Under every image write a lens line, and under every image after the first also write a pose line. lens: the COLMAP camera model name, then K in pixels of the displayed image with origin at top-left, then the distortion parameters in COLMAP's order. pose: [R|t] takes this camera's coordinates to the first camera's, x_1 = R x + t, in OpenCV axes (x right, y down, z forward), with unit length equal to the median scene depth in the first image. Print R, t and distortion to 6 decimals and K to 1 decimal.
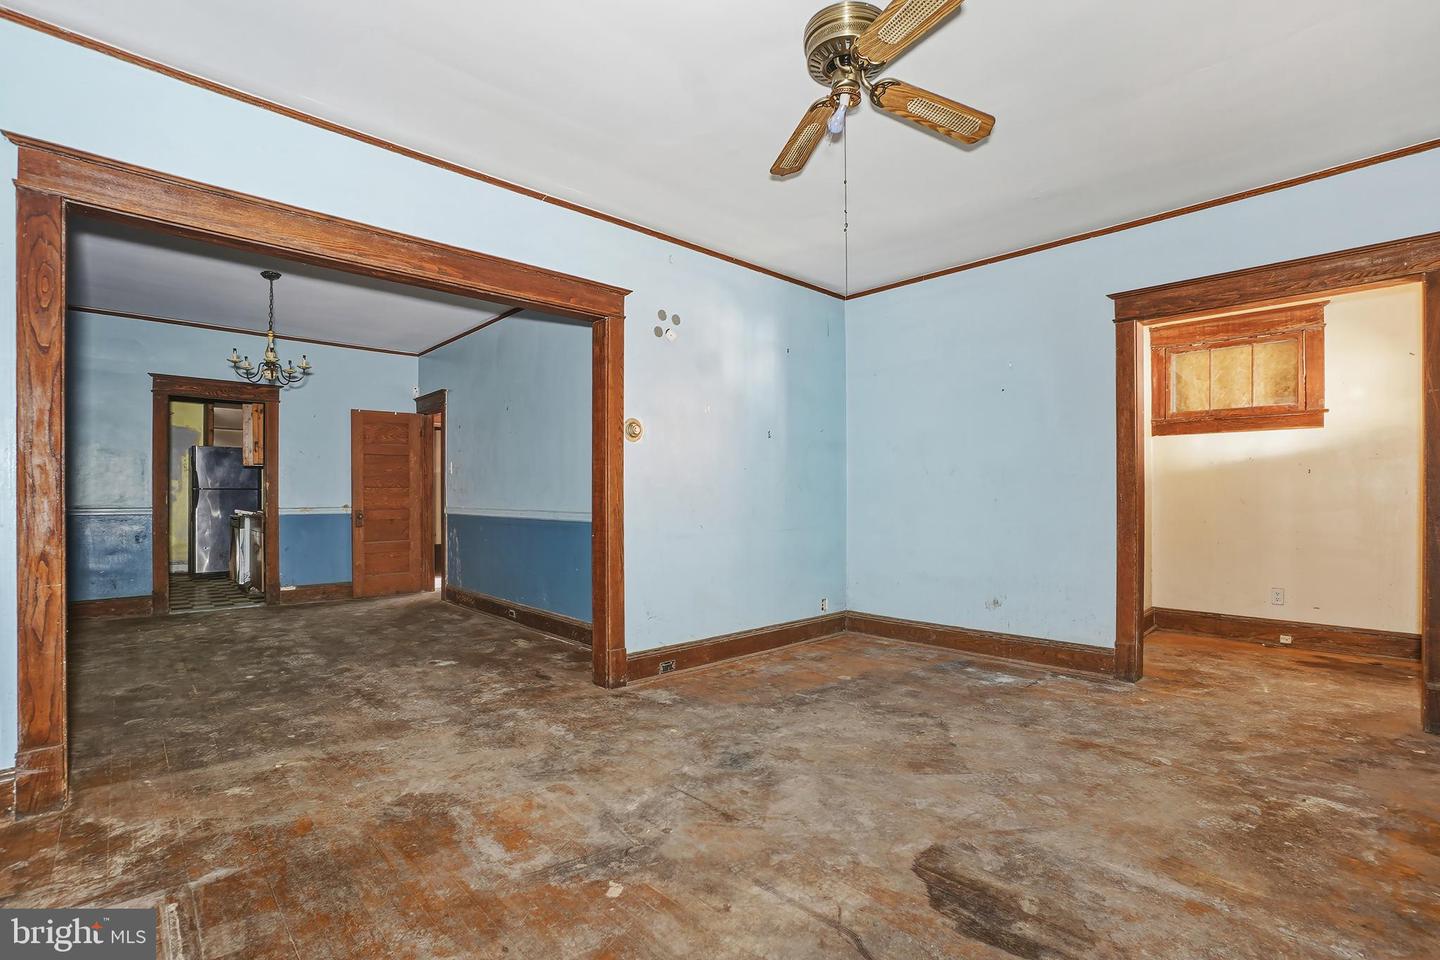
lens RADIAL K [[652.6, 0, 729.8], [0, 652.6, 497.4], [0, 0, 1]] dist [-0.066163, 0.023180]
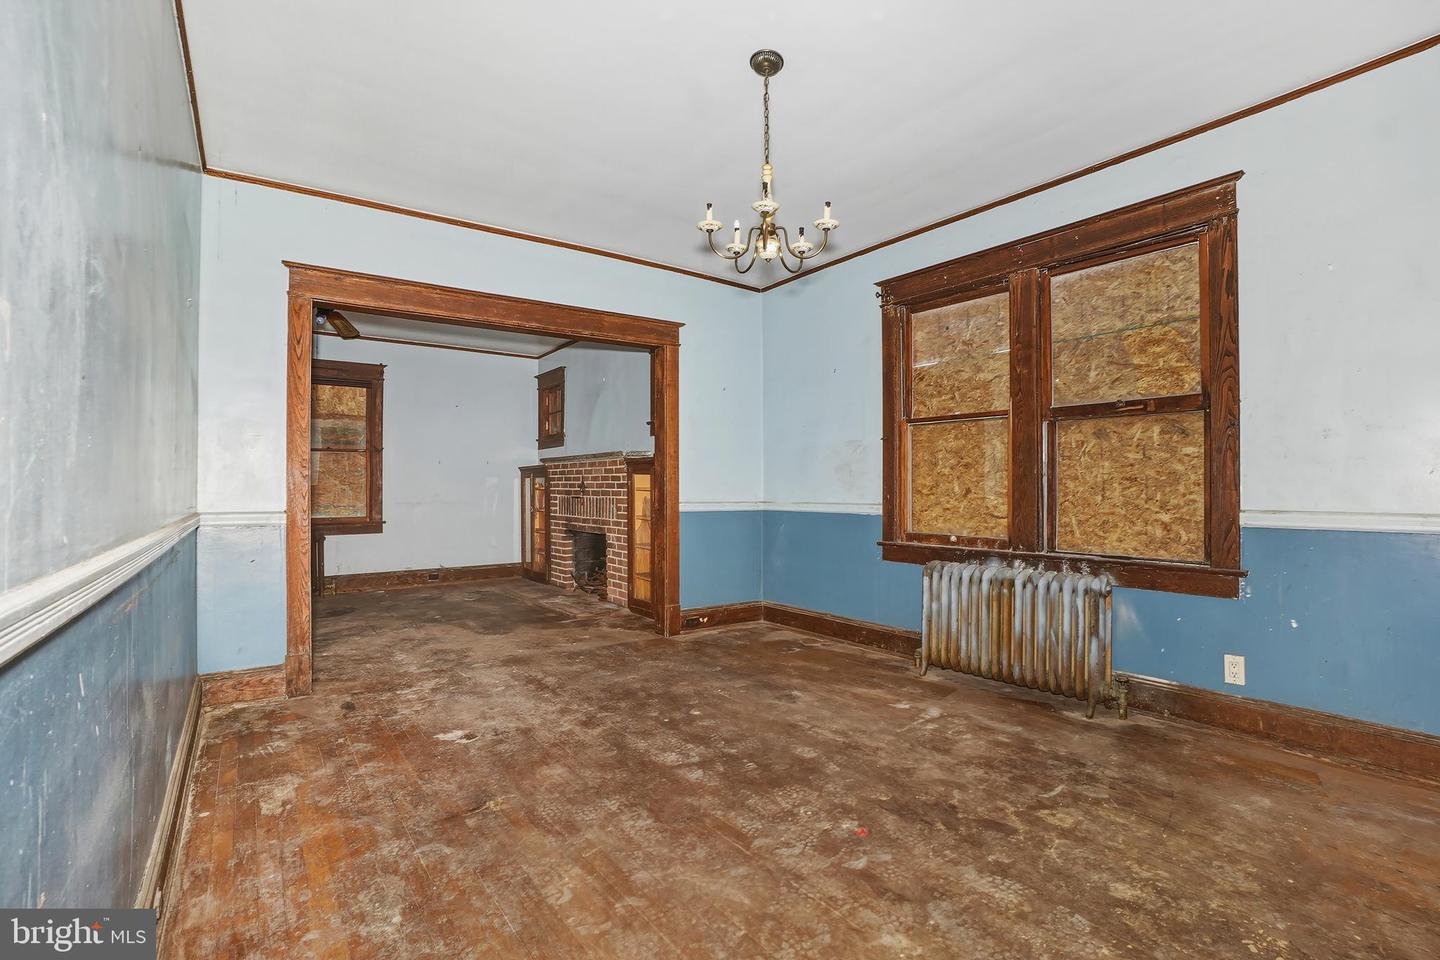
lens RADIAL K [[652.6, 0, 729.8], [0, 652.6, 497.4], [0, 0, 1]] dist [-0.066163, 0.023180]
pose [[-0.993065, -0.000667, 0.117562, -0.714683], [0.000919, 0.999909, 0.013435, -0.000361], [-0.117560, 0.013450, -0.992975, 1.437334]]
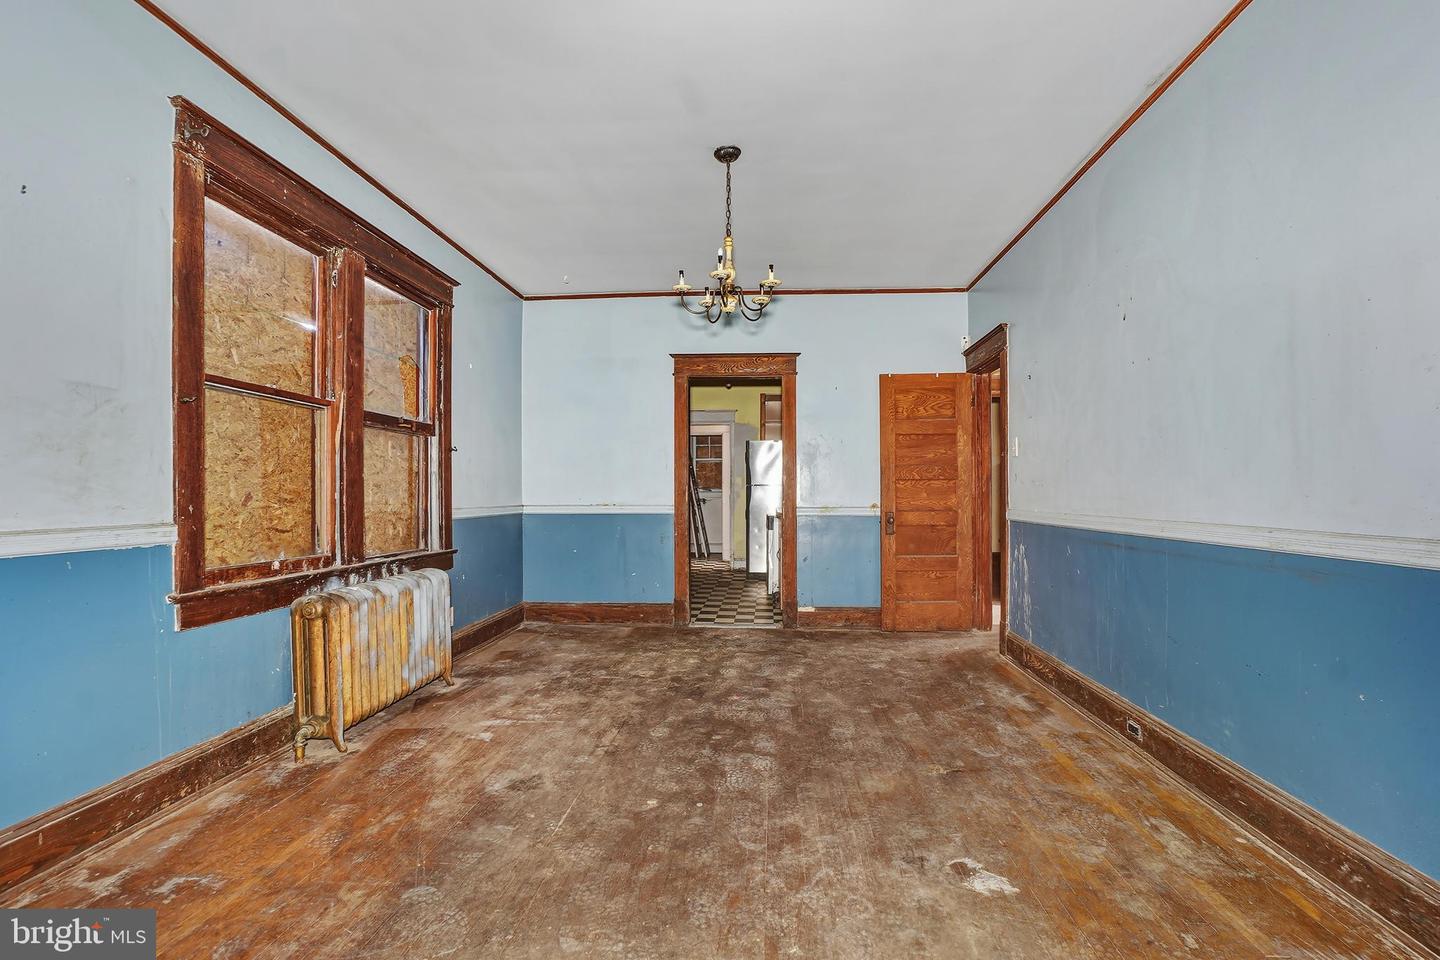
lens RADIAL K [[652.6, 0, 729.8], [0, 652.6, 497.4], [0, 0, 1]] dist [-0.066163, 0.023180]
pose [[0.673032, 0.003573, -0.739605, -0.218691], [0.000514, 0.999986, 0.005299, -0.000060], [0.739613, -0.003946, 0.673020, 0.521131]]
